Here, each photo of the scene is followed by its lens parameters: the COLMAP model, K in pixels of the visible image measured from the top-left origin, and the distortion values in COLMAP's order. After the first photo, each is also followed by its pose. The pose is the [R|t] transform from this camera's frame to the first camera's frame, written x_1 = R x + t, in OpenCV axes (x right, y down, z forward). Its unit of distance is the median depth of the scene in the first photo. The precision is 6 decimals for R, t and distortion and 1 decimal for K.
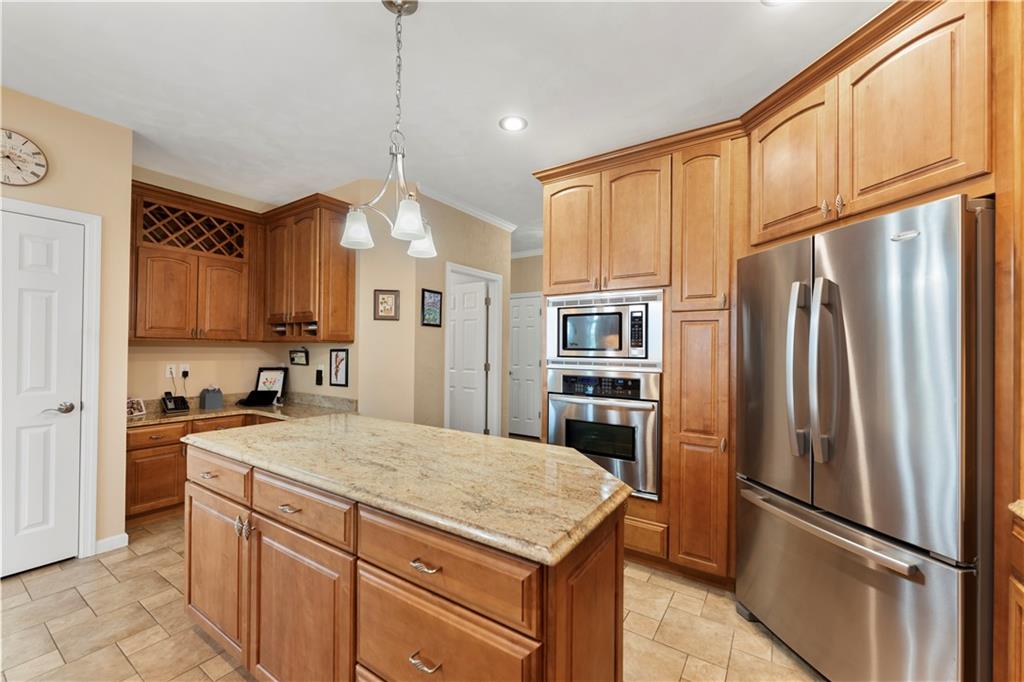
lens RADIAL K [[411.5, 0, 512.0], [0, 411.5, 345.2], [0, 0, 1]] dist [0.001251, -0.000122]
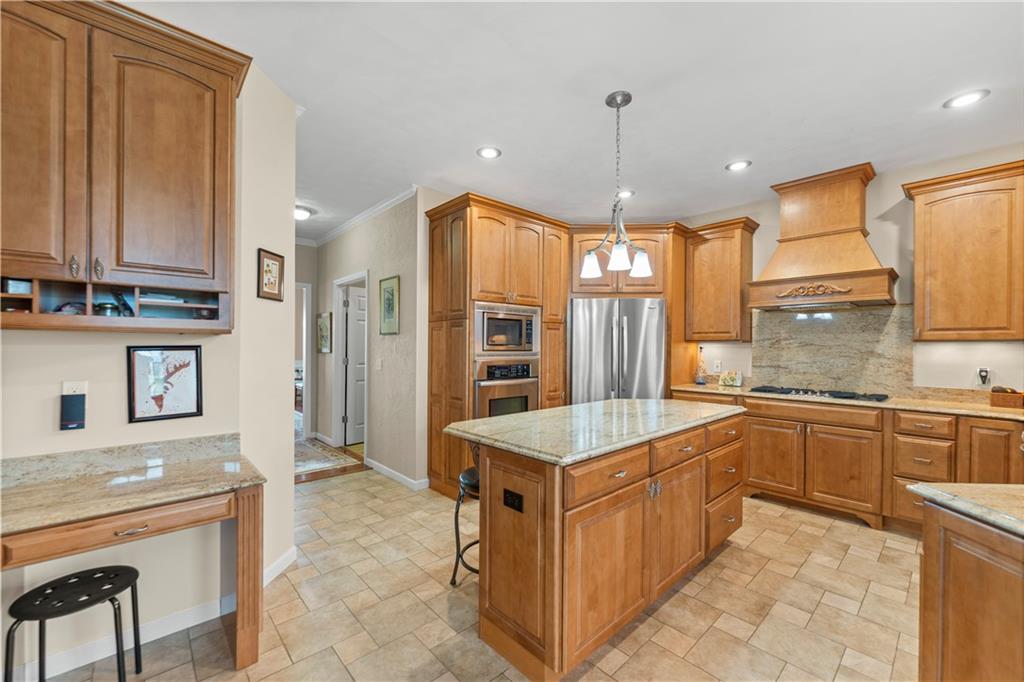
lens RADIAL K [[411.5, 0, 514.2], [0, 411.5, 344.5], [0, 0, 1]] dist [0.001251, -0.000122]
pose [[0.230747, -0.001895, 0.973012, -1.066998], [-0.008433, 0.999957, 0.003947, 0.003073], [-0.972977, -0.009116, 0.230721, 0.616173]]
